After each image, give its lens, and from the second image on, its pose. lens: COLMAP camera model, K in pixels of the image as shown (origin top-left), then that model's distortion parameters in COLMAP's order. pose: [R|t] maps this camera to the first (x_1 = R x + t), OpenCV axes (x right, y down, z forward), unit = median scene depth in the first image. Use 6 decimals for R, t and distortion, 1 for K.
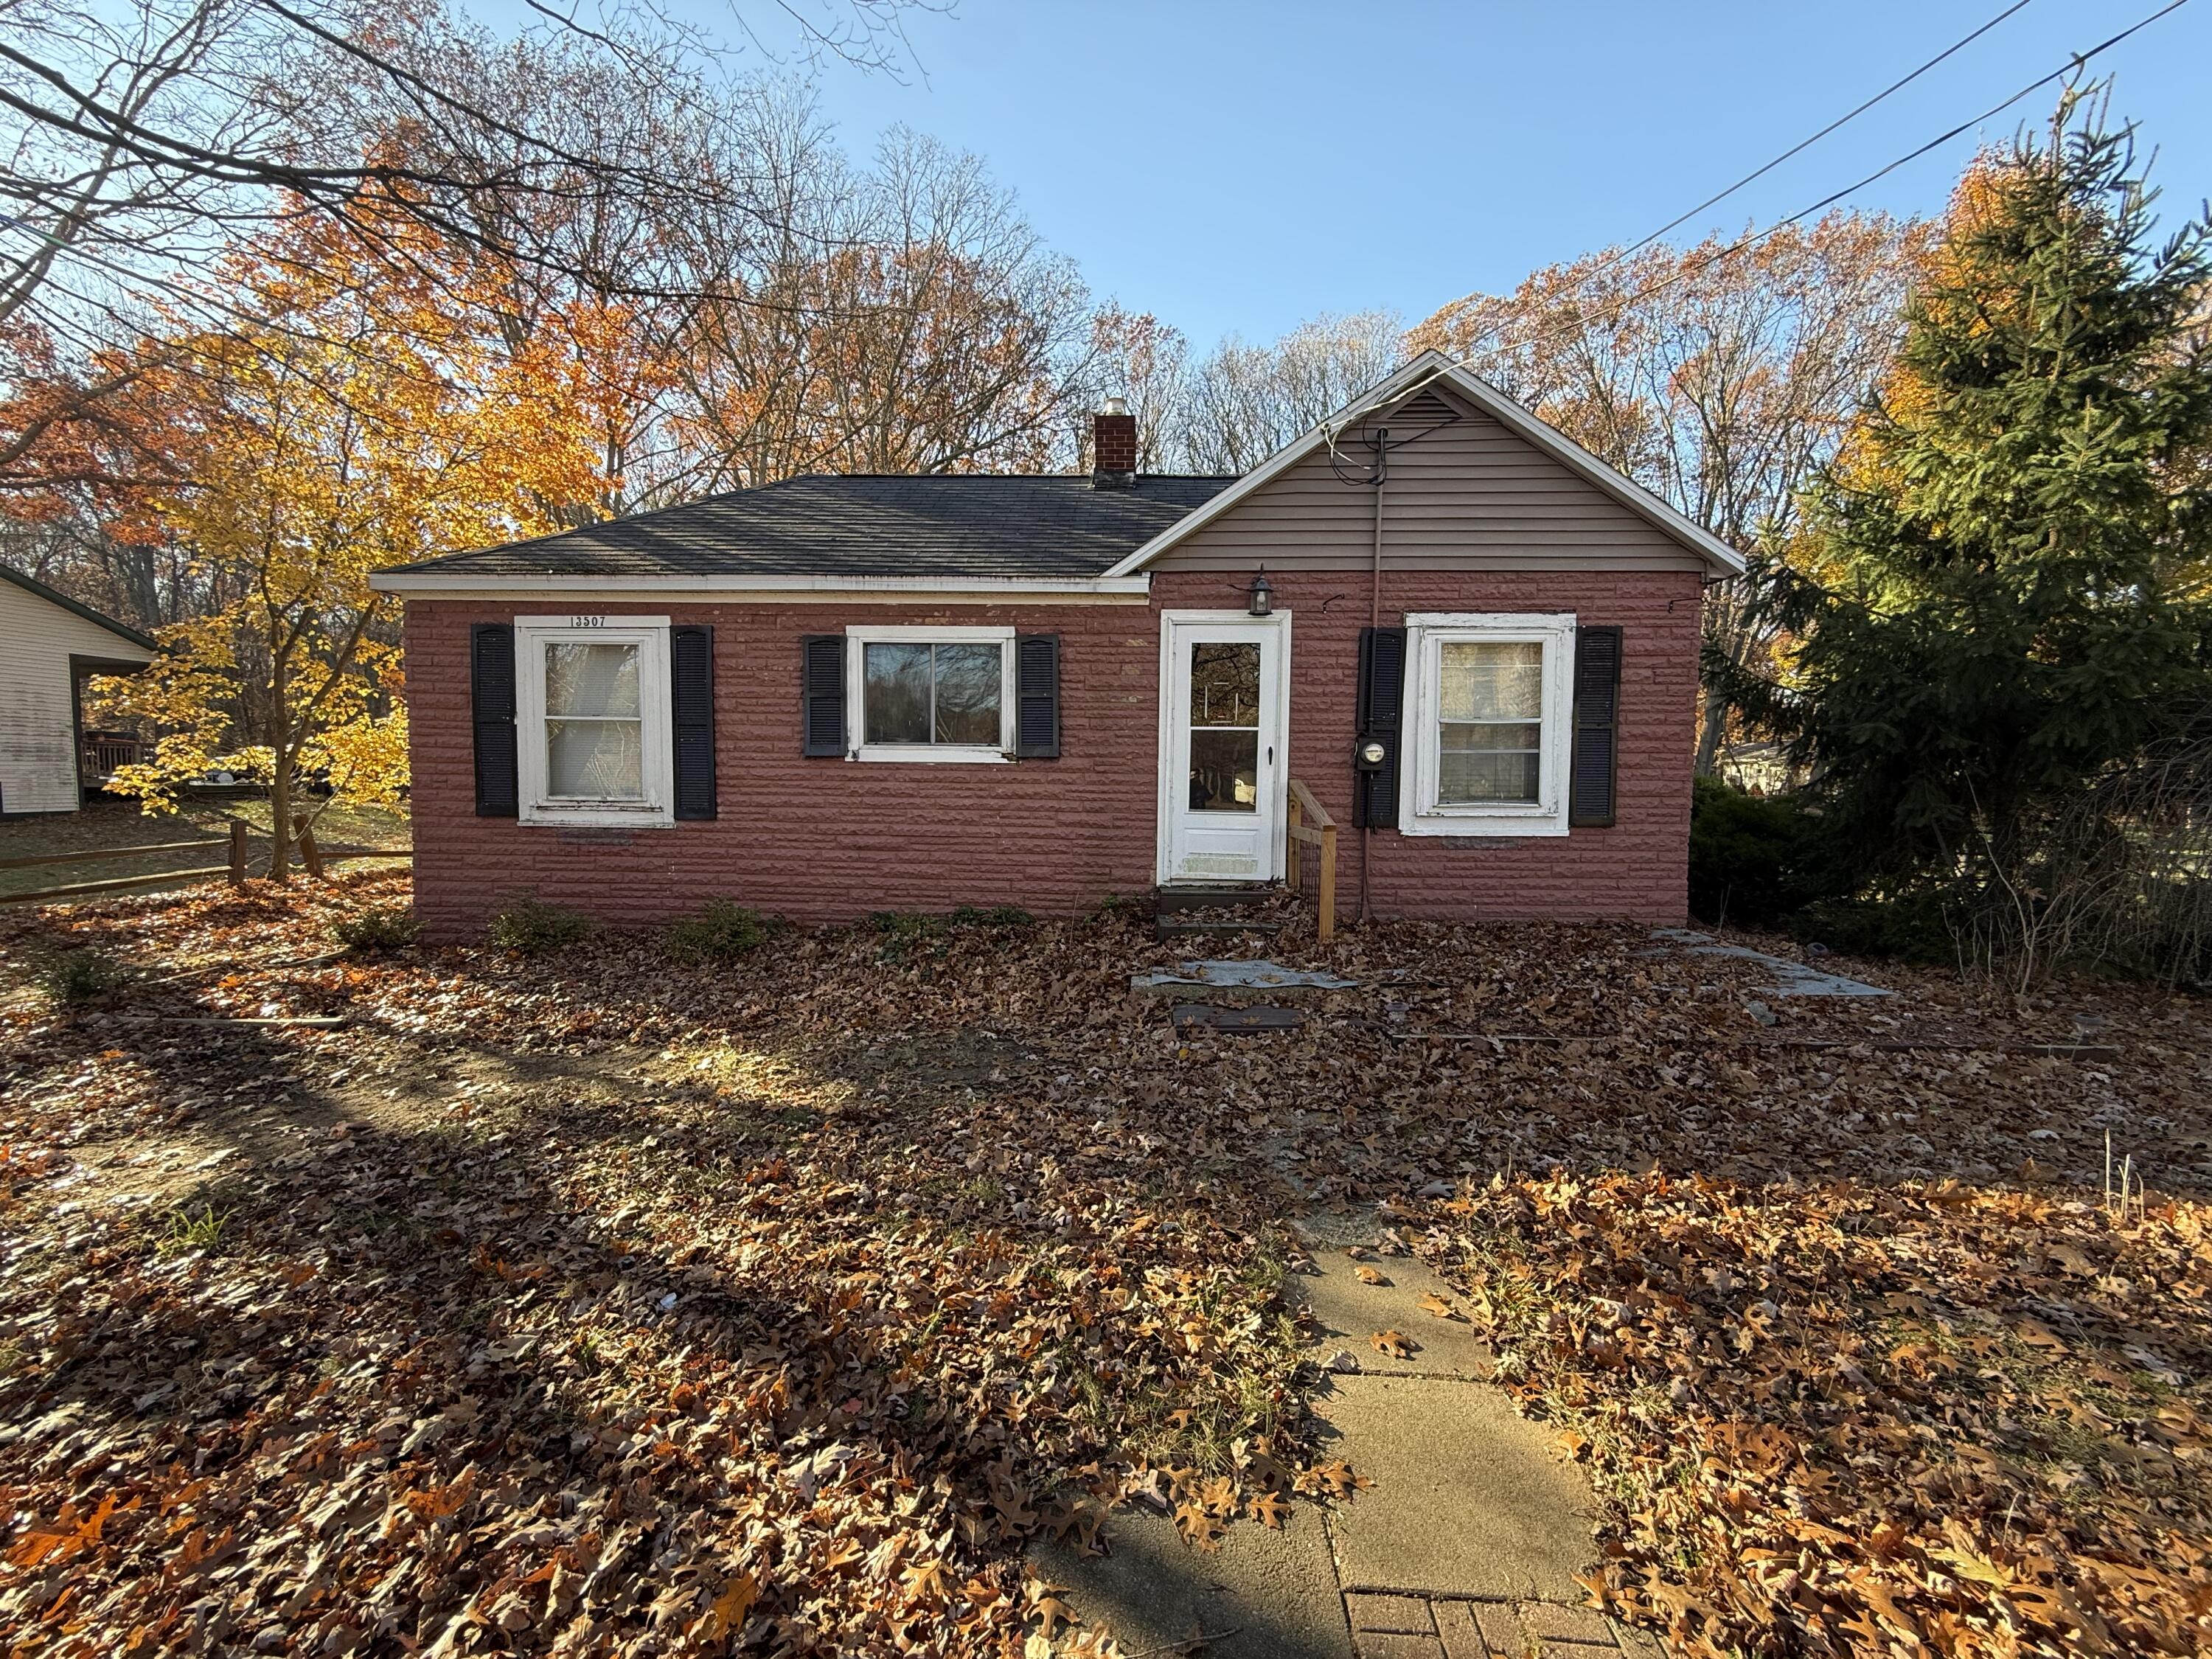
lens RADIAL K [[884.9, 0, 1102.0], [0, 884.9, 840.6], [0, 0, 1]] dist [-0.000853, 0.000192]
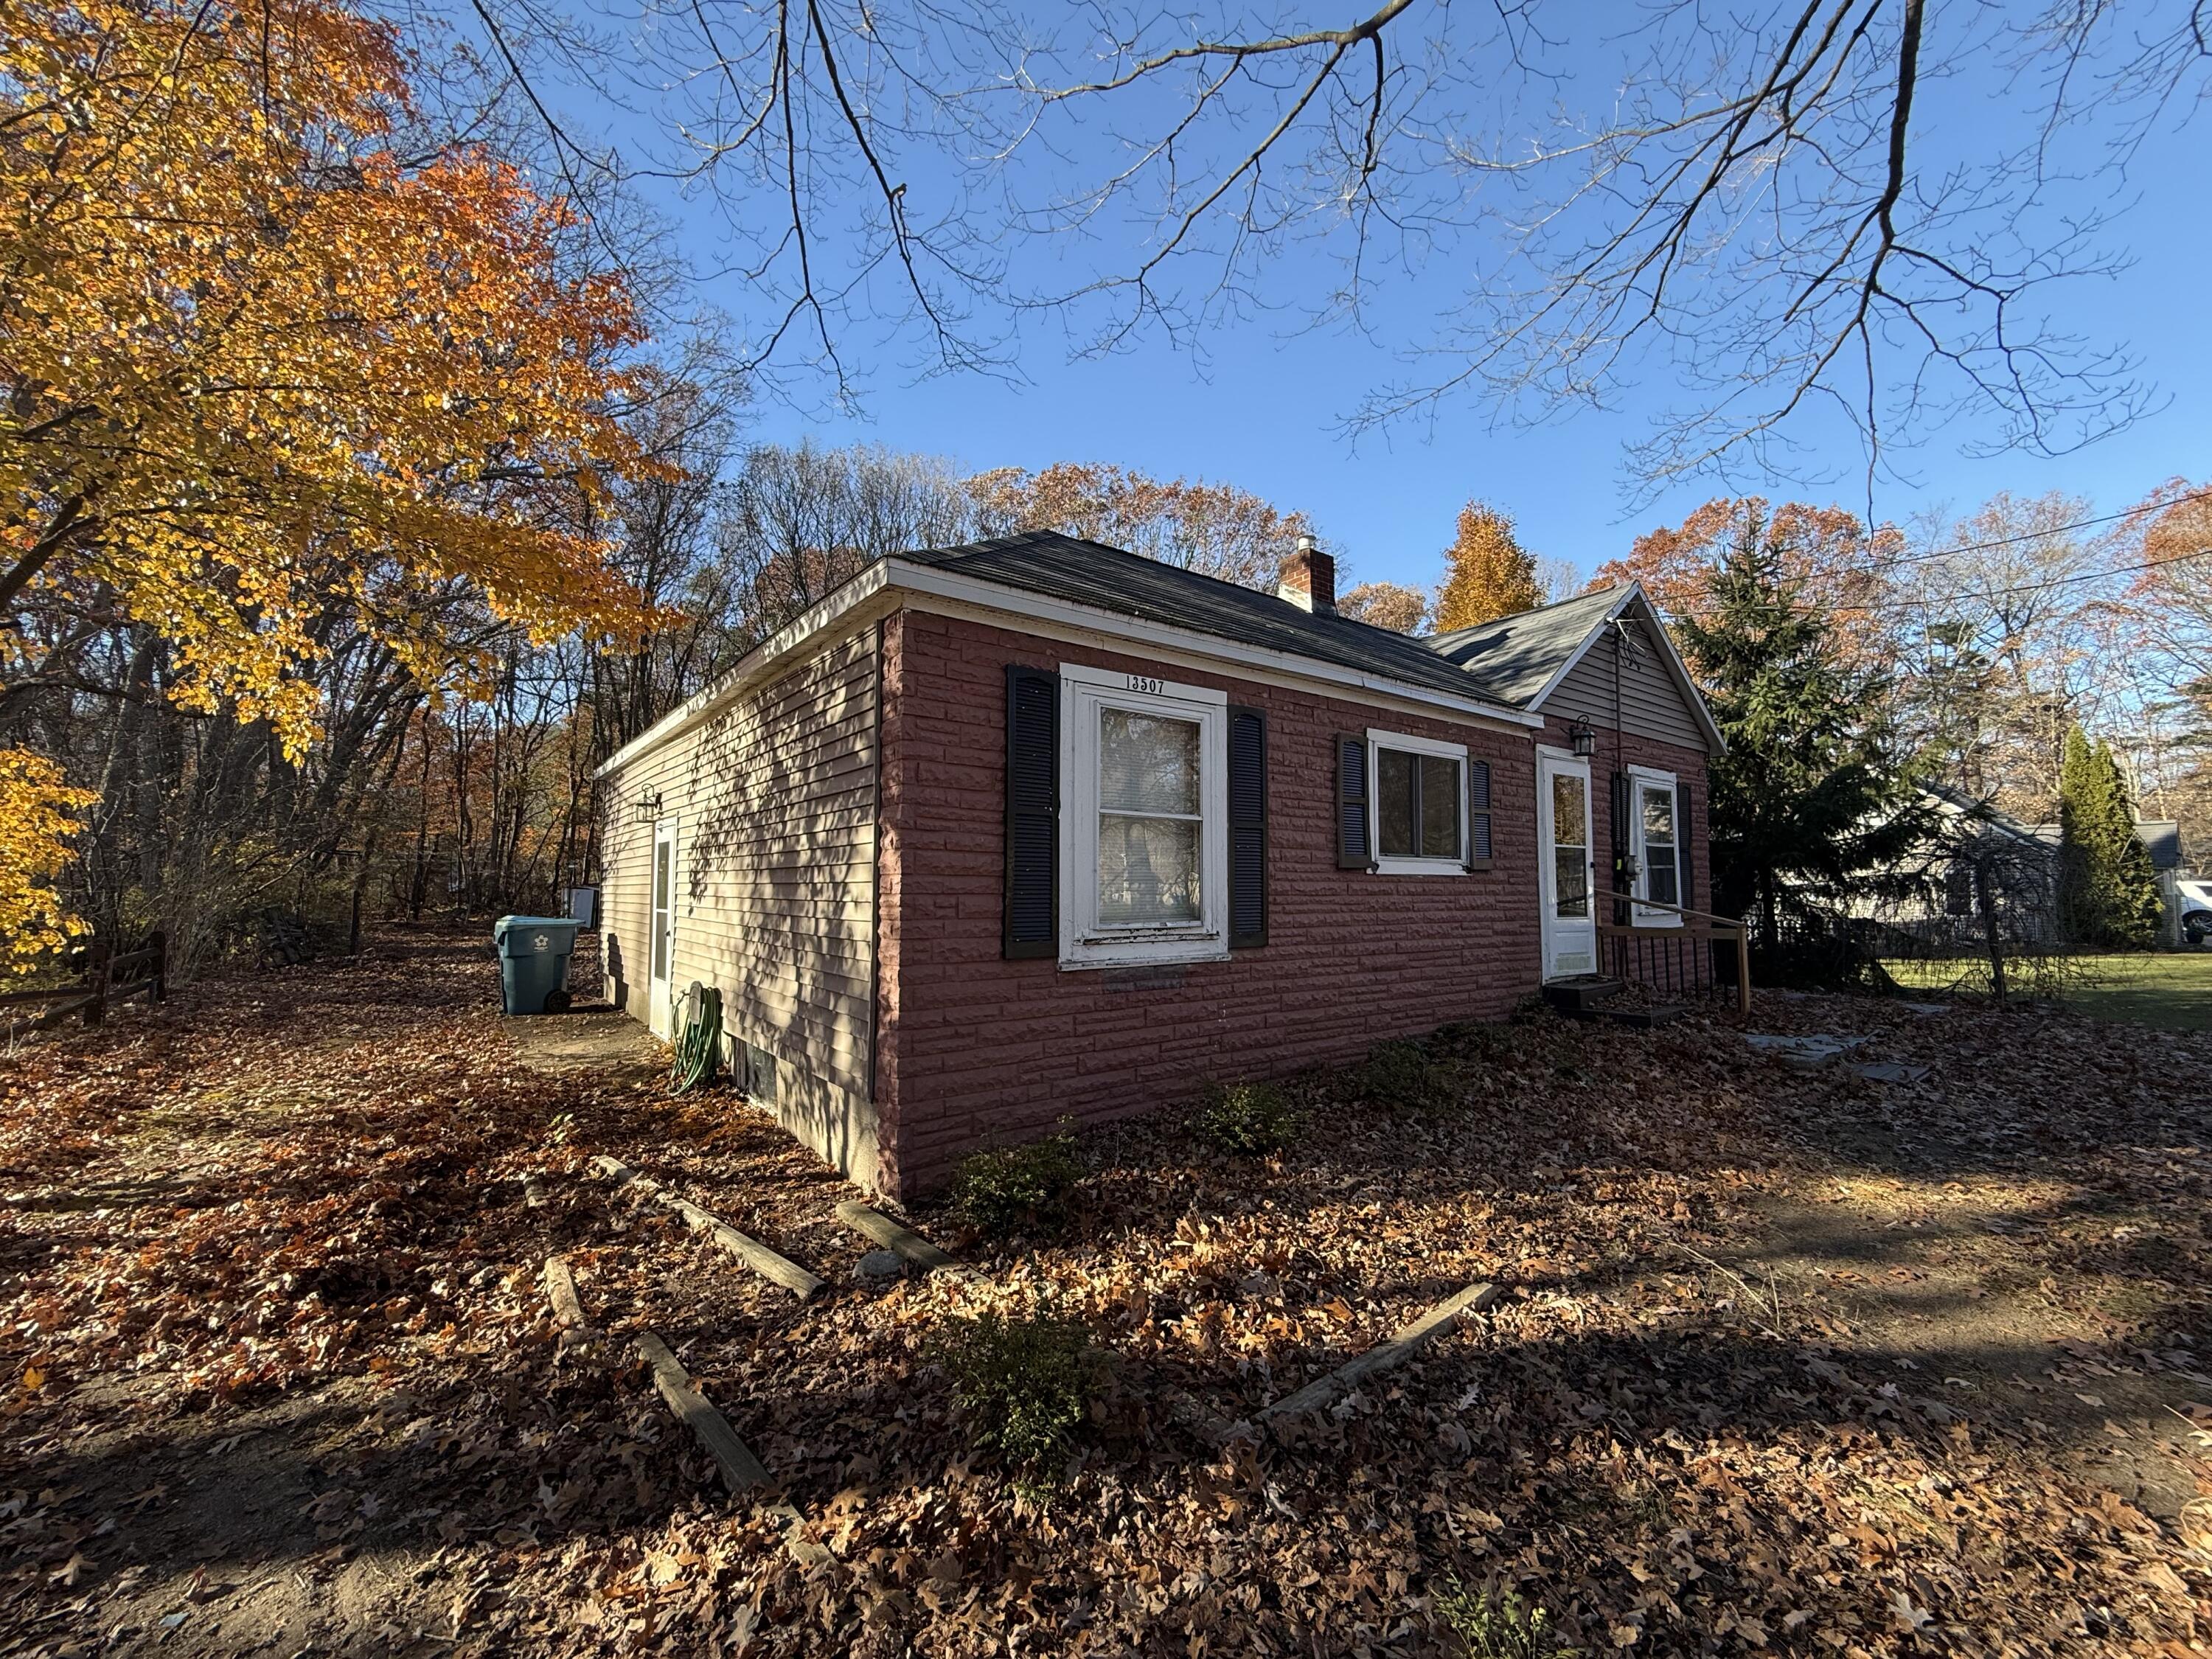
lens RADIAL K [[884.9, 0, 1102.4], [0, 884.9, 824.3], [0, 0, 1]] dist [-0.000853, 0.000192]
pose [[0.772034, 0.035586, 0.634585, -1.074315], [0.043493, 0.993133, -0.108605, -0.052992], [-0.634092, 0.111447, 0.765184, 0.470250]]
